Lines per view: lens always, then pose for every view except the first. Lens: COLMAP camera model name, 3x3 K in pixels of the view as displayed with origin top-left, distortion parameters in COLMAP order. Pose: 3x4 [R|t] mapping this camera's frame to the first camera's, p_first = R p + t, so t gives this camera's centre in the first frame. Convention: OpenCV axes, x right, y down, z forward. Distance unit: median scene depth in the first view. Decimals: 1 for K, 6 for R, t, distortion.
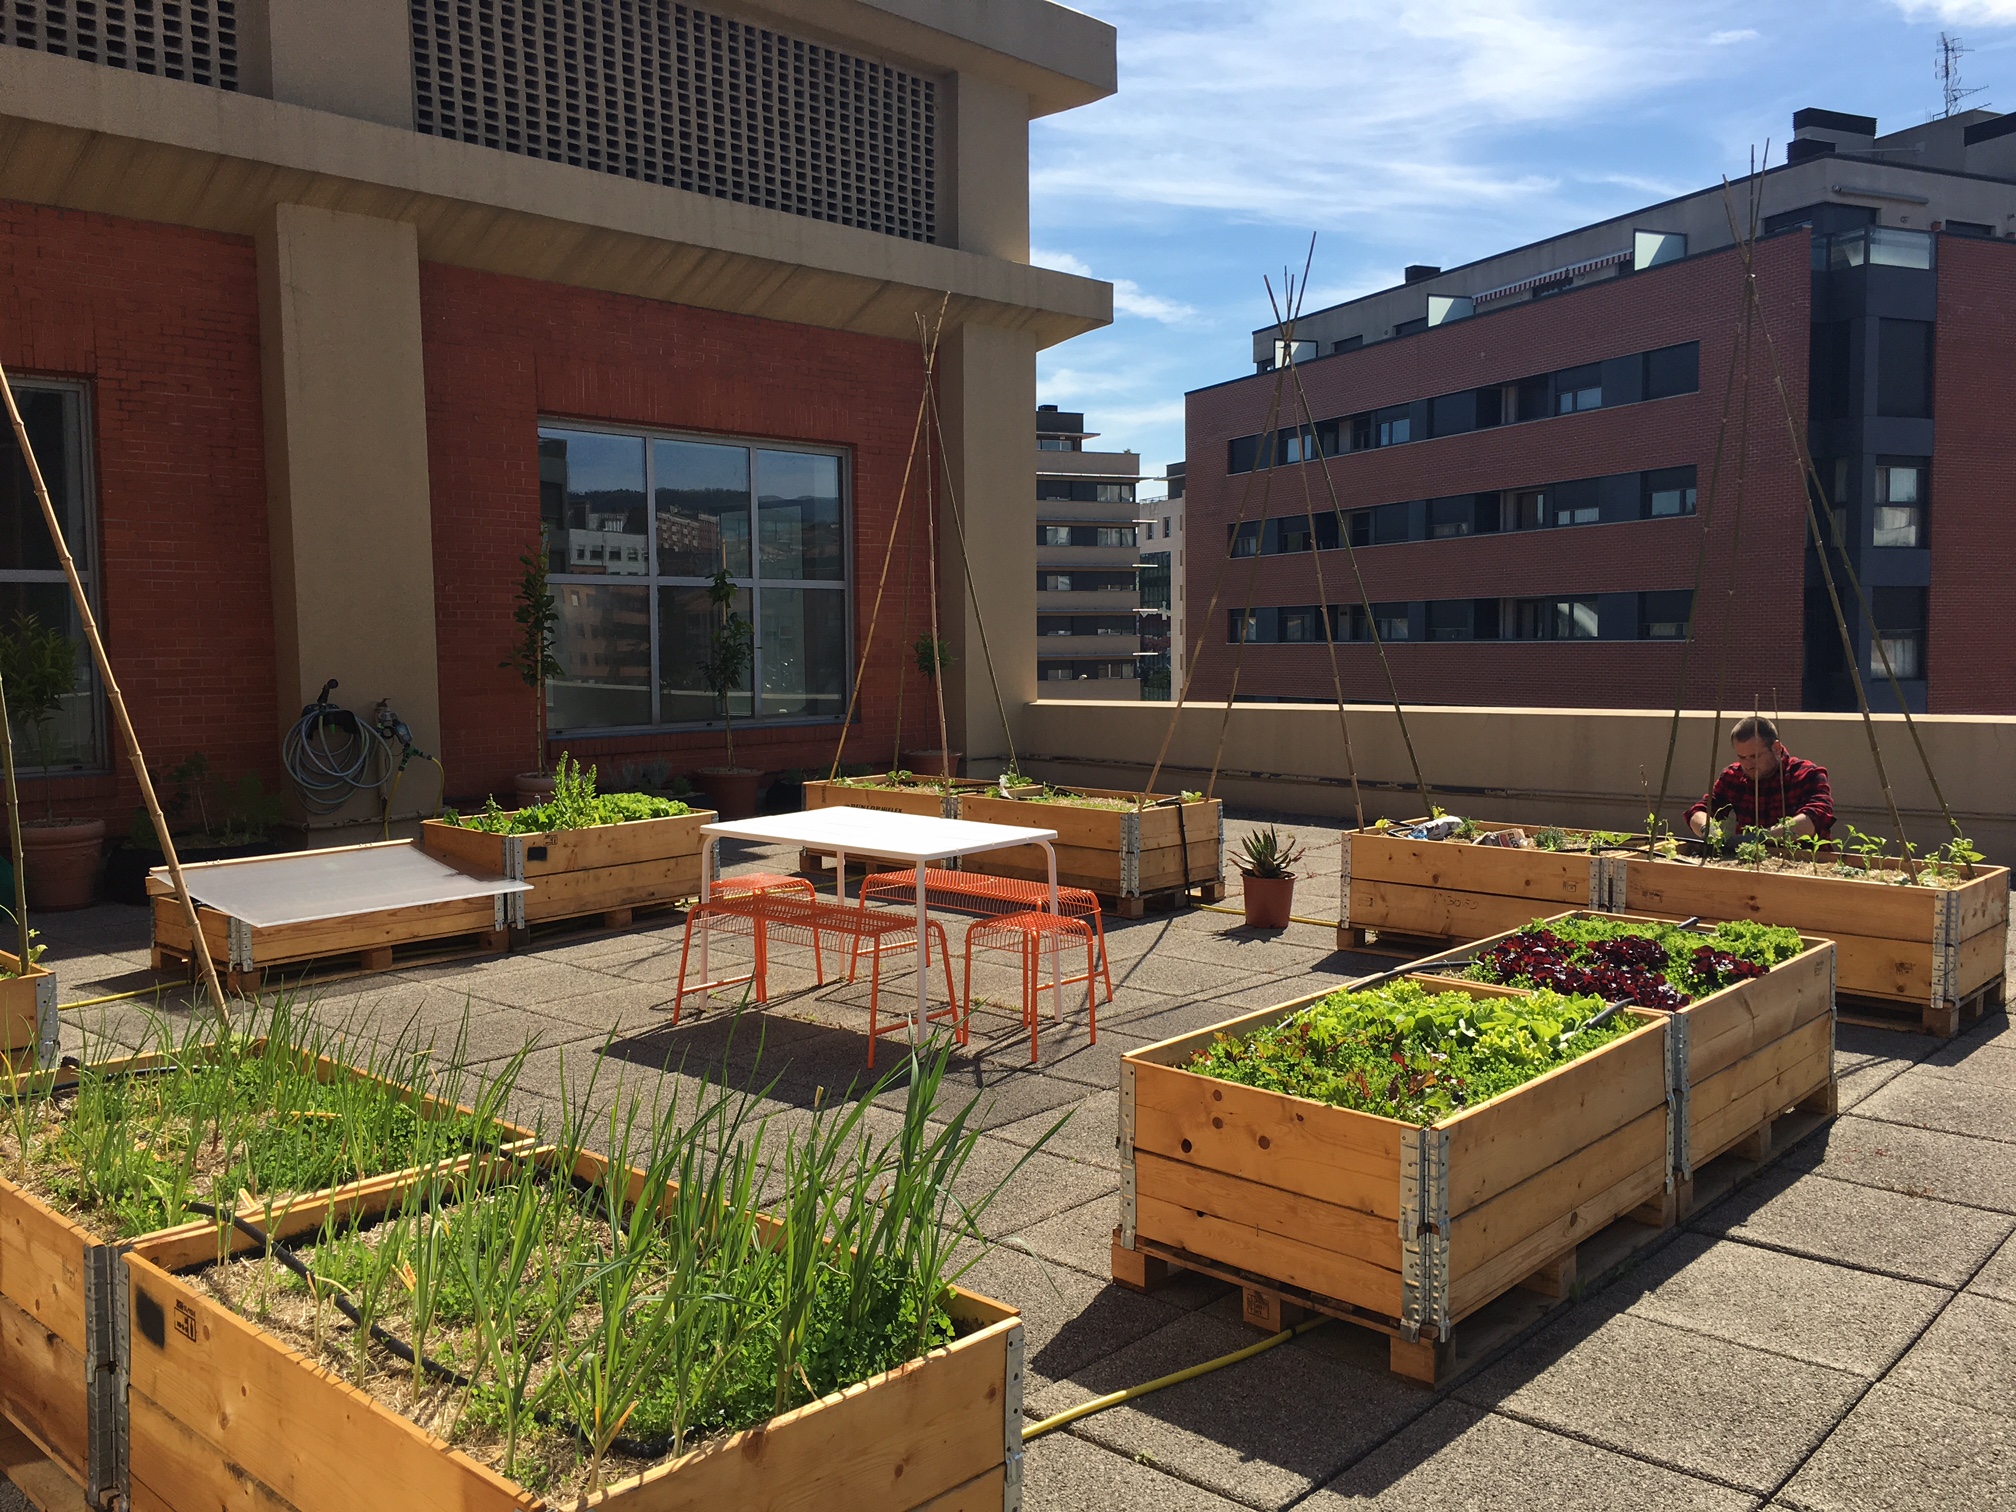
lens RADIAL K [[1718.3, 0, 1008.0], [0, 1718.3, 756.0], [0, 0, 1]] dist [0.090434, -0.125414]
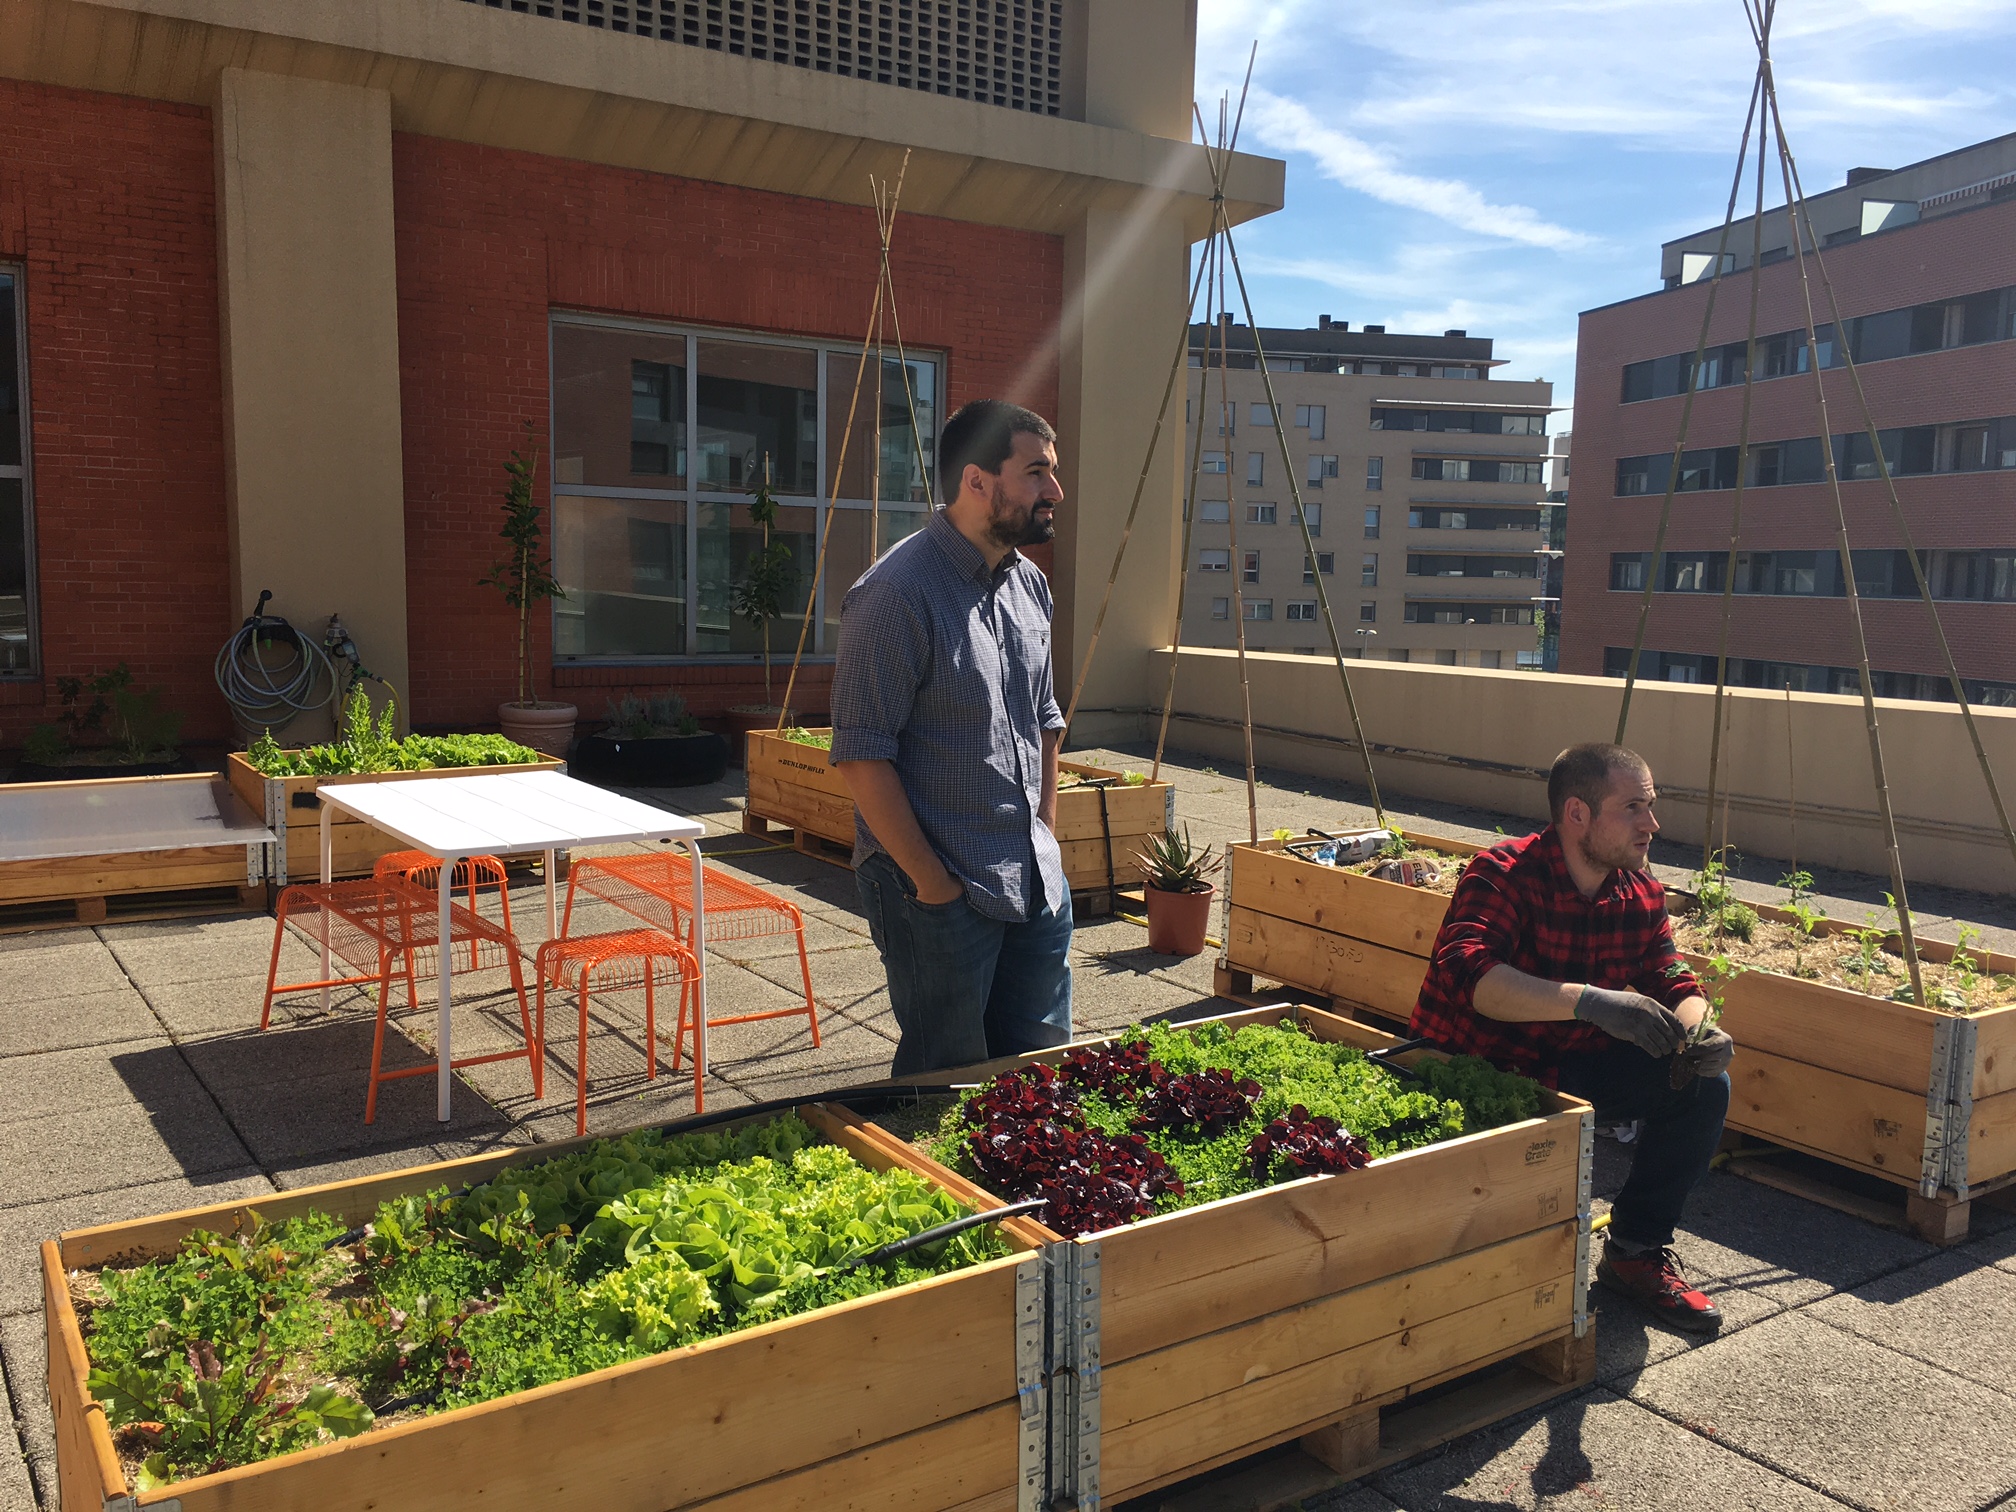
lens RADIAL K [[1718.3, 0, 1008.0], [0, 1718.3, 756.0], [0, 0, 1]] dist [0.090434, -0.125414]
pose [[0.971373, 0.059947, -0.229873, 0.173924], [-0.051007, 0.997700, 0.044643, -0.014442], [0.232020, -0.031640, 0.972196, 0.154635]]
